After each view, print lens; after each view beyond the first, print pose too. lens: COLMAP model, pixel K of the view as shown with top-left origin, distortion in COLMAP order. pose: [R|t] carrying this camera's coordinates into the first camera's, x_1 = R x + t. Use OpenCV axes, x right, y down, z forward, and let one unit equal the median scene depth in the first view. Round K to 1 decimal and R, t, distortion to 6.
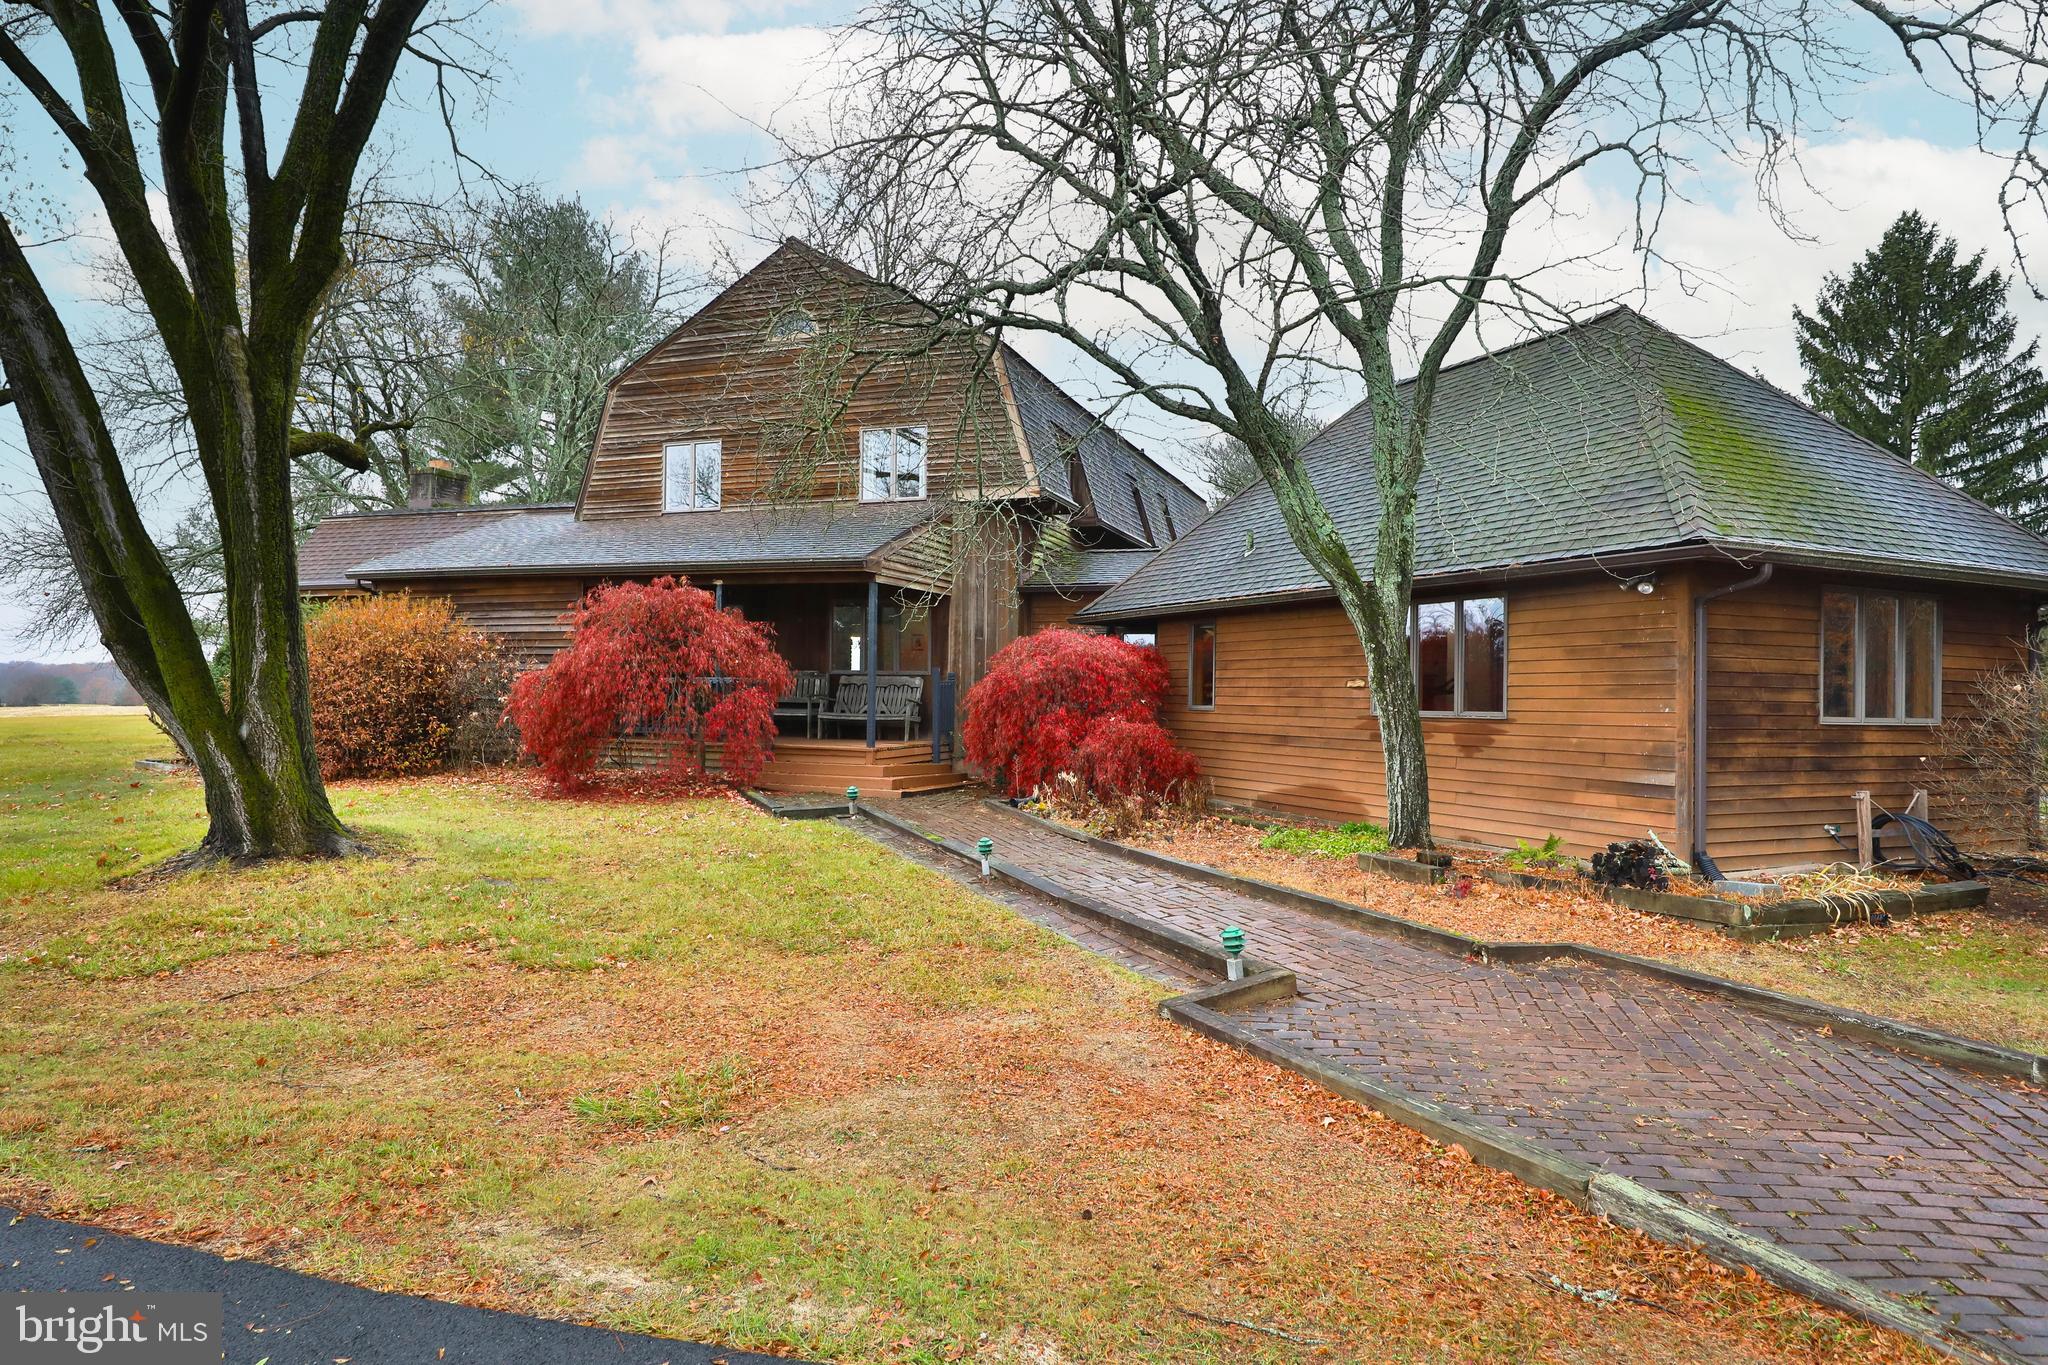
lens RADIAL K [[1083.3, 0, 1028.3], [0, 1083.3, 629.7], [0, 0, 1]] dist [0.002992, -0.000264]
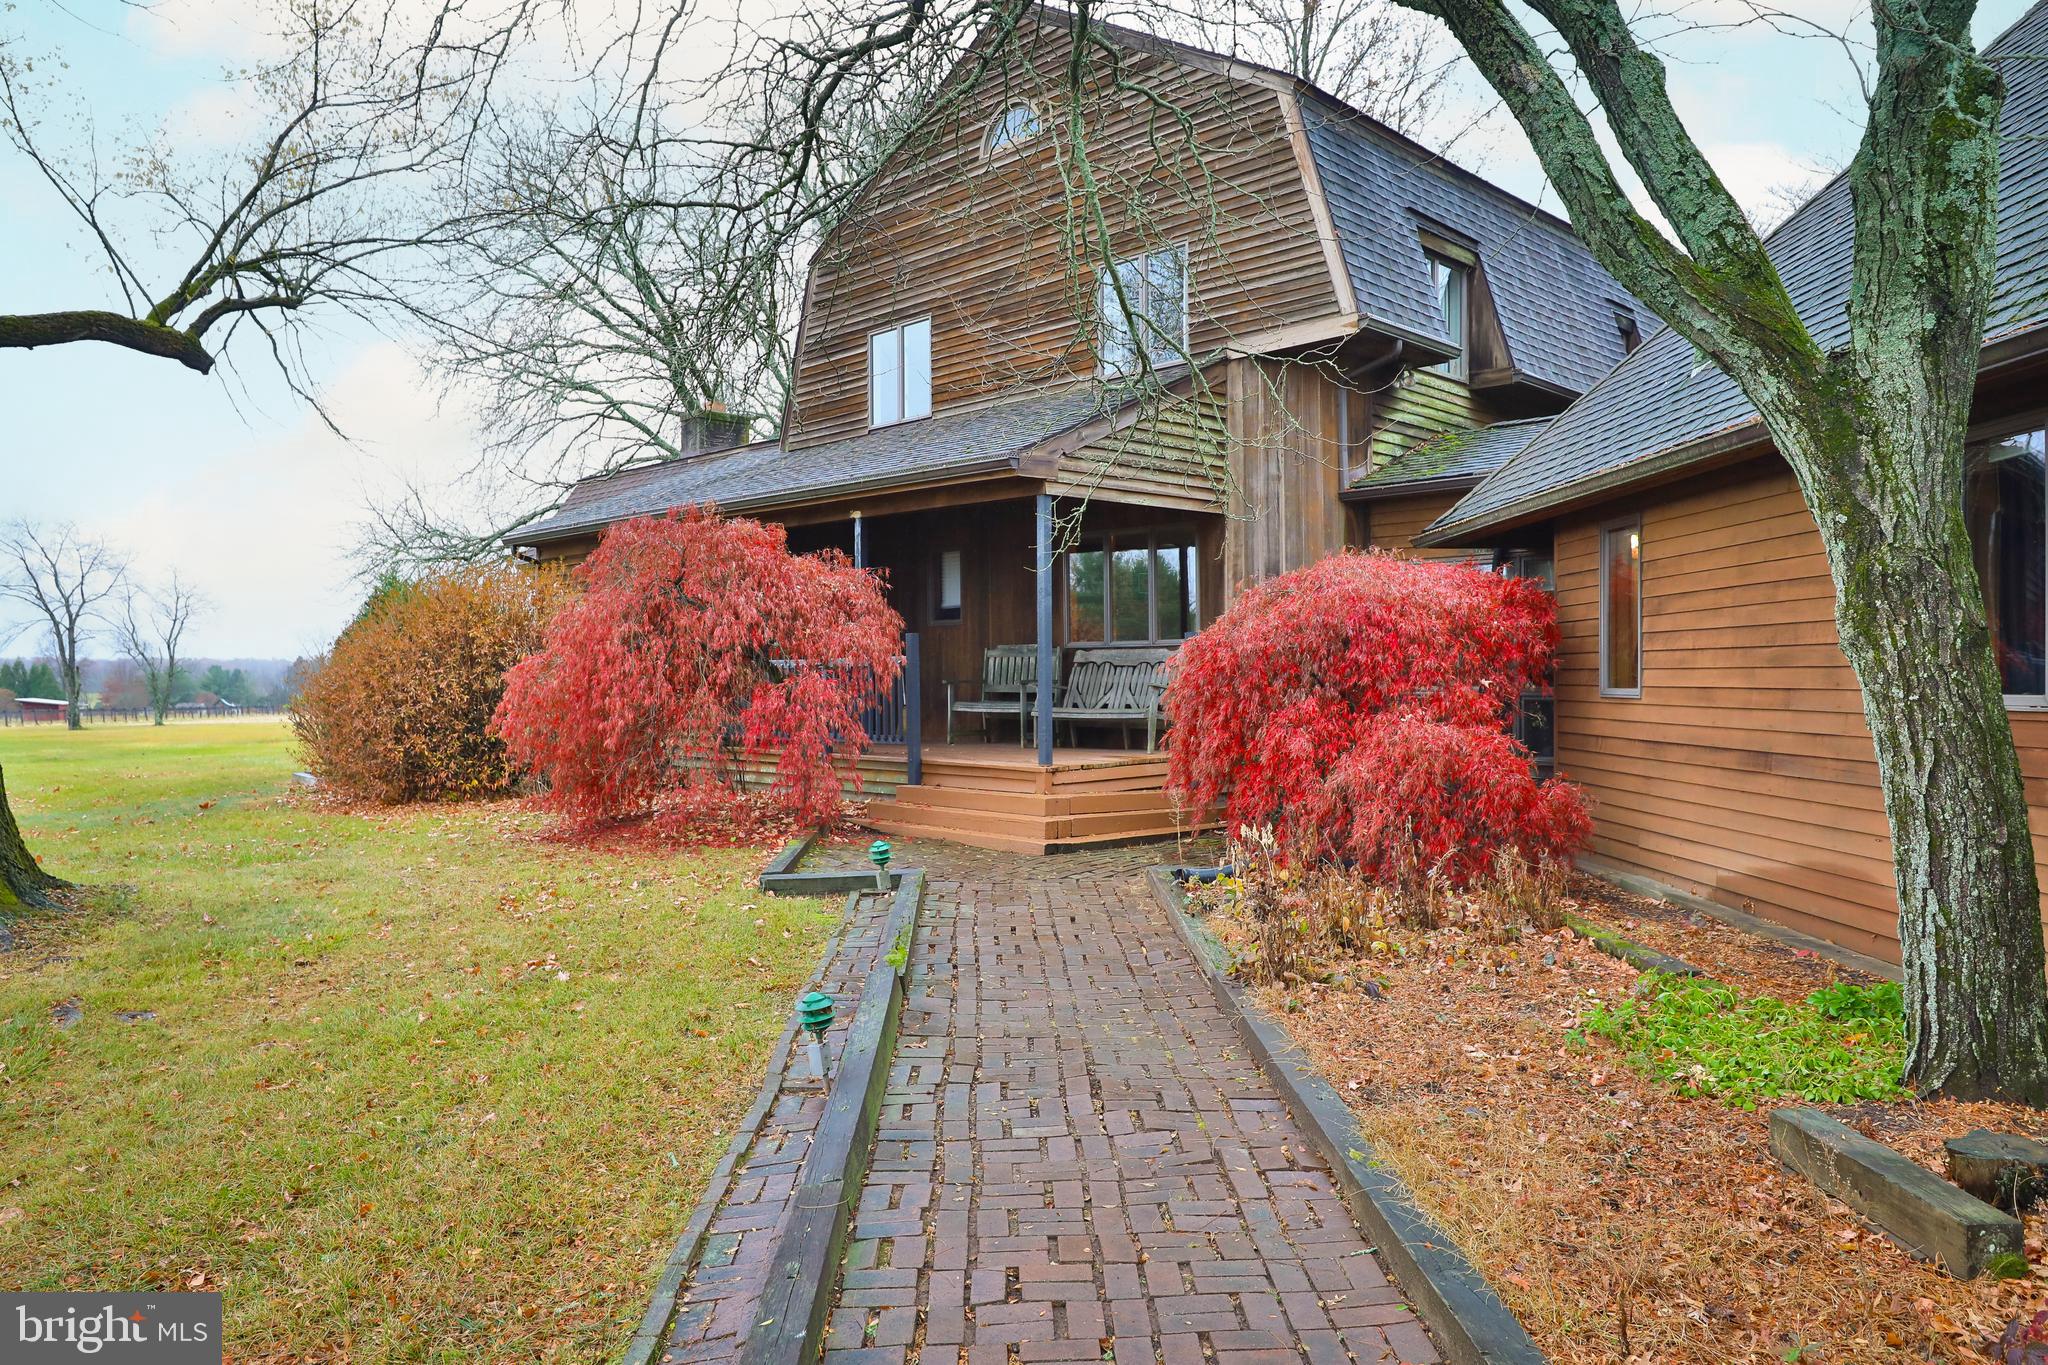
lens RADIAL K [[1349.5, 0, 1022.2], [0, 1349.5, 650.1], [0, 0, 1]] dist [-0.005663, -0.001512]
pose [[0.910502, -0.026589, -0.412648, 0.173738], [0.042390, 0.998675, 0.029184, 0.023039], [0.411325, -0.044065, 0.910423, 0.330675]]
